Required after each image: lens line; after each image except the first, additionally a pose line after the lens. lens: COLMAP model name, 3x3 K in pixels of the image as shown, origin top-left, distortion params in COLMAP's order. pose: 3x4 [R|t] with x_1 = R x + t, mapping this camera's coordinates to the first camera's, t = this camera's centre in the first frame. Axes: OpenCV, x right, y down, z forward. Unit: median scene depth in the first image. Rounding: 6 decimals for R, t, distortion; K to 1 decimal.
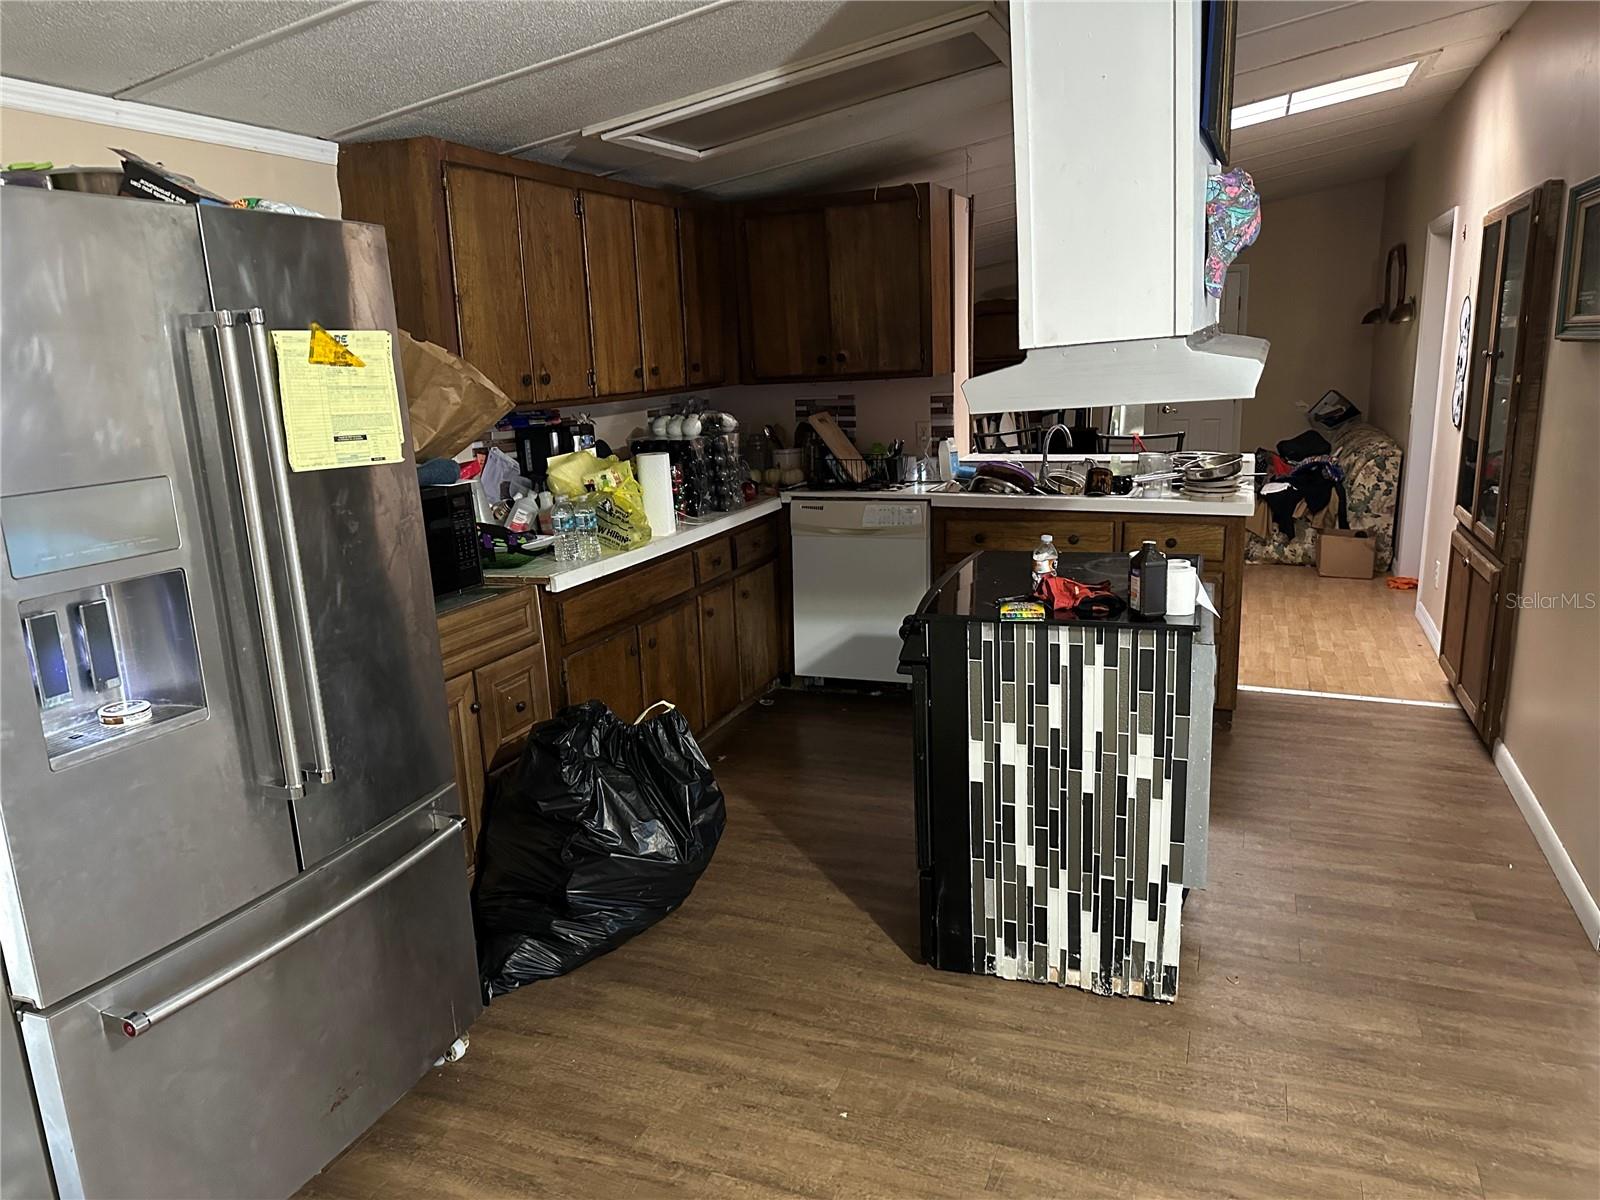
lens RADIAL K [[1124.6, 0, 799.7], [0, 1124.6, 600.8], [0, 0, 1]] dist [0.040208, -0.047591]
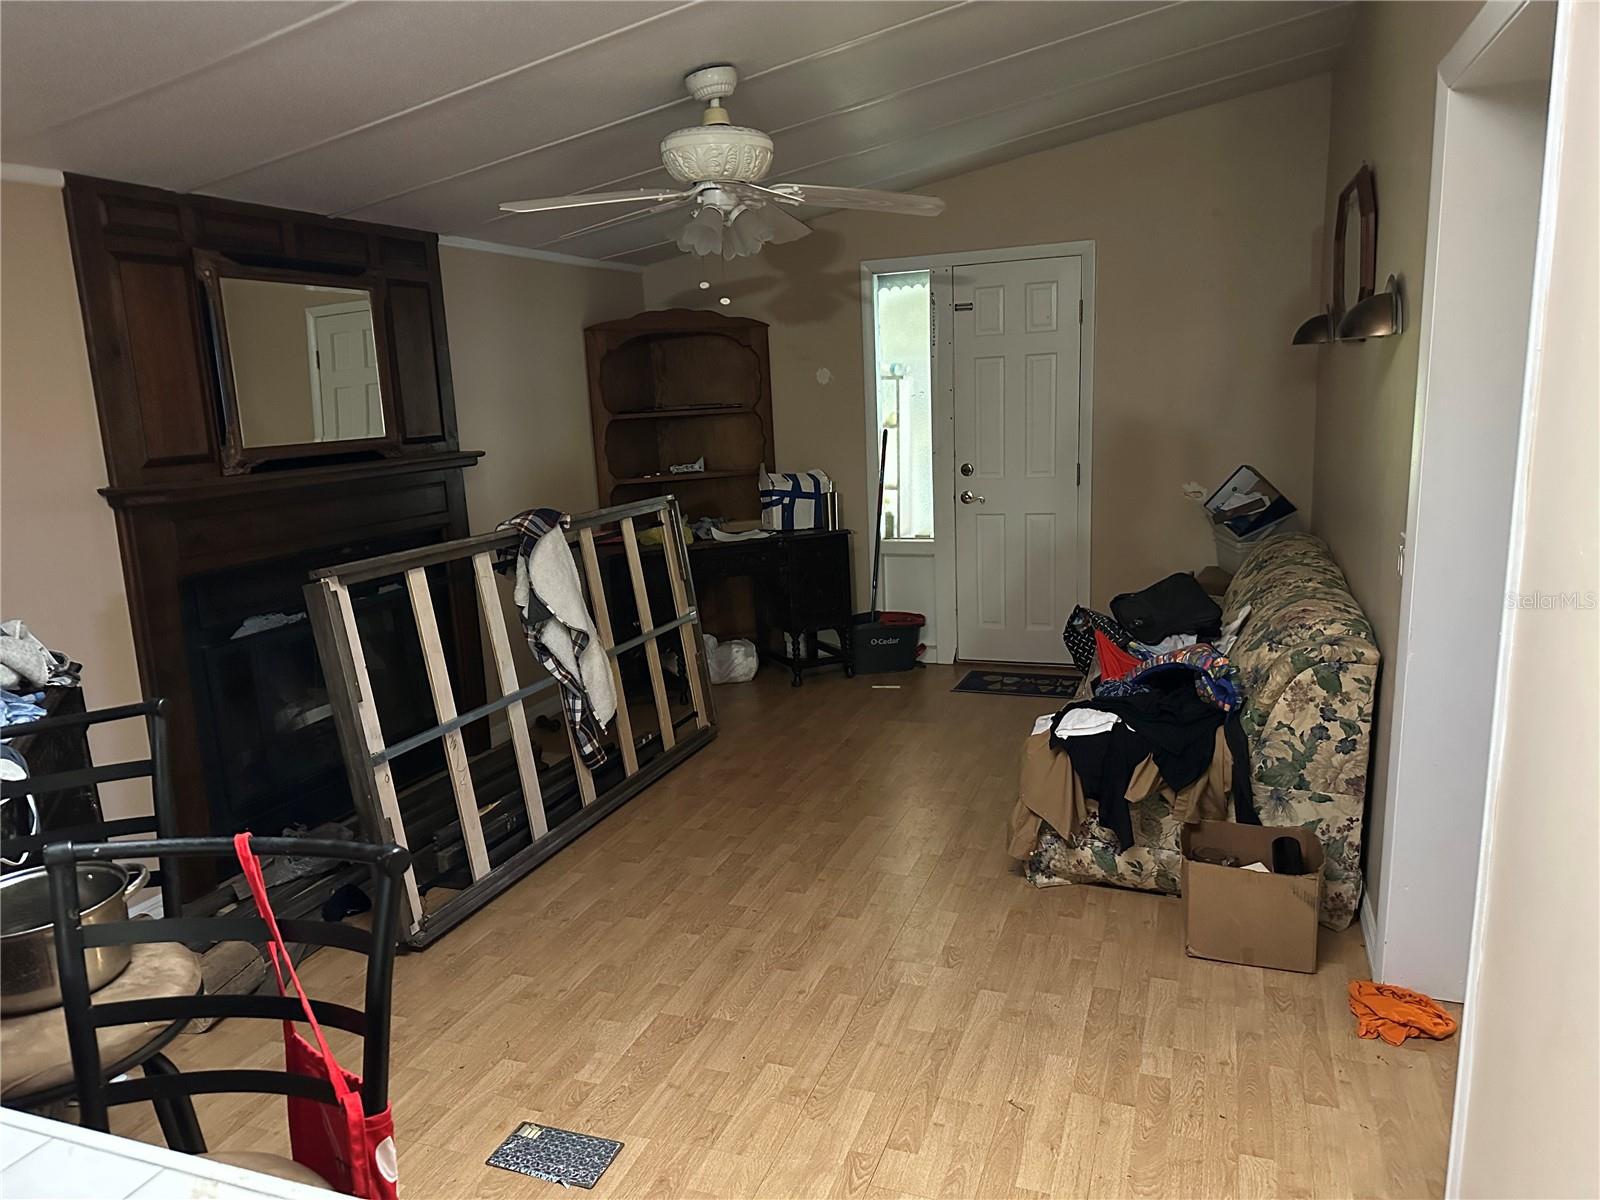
lens RADIAL K [[1124.6, 0, 801.4], [0, 1124.6, 593.2], [0, 0, 1]] dist [0.040208, -0.047591]
pose [[0.999712, -0.007774, 0.022712, 0.280728], [0.008397, 0.999588, -0.027451, -0.128367], [-0.022490, 0.027634, 0.999365, 0.532566]]
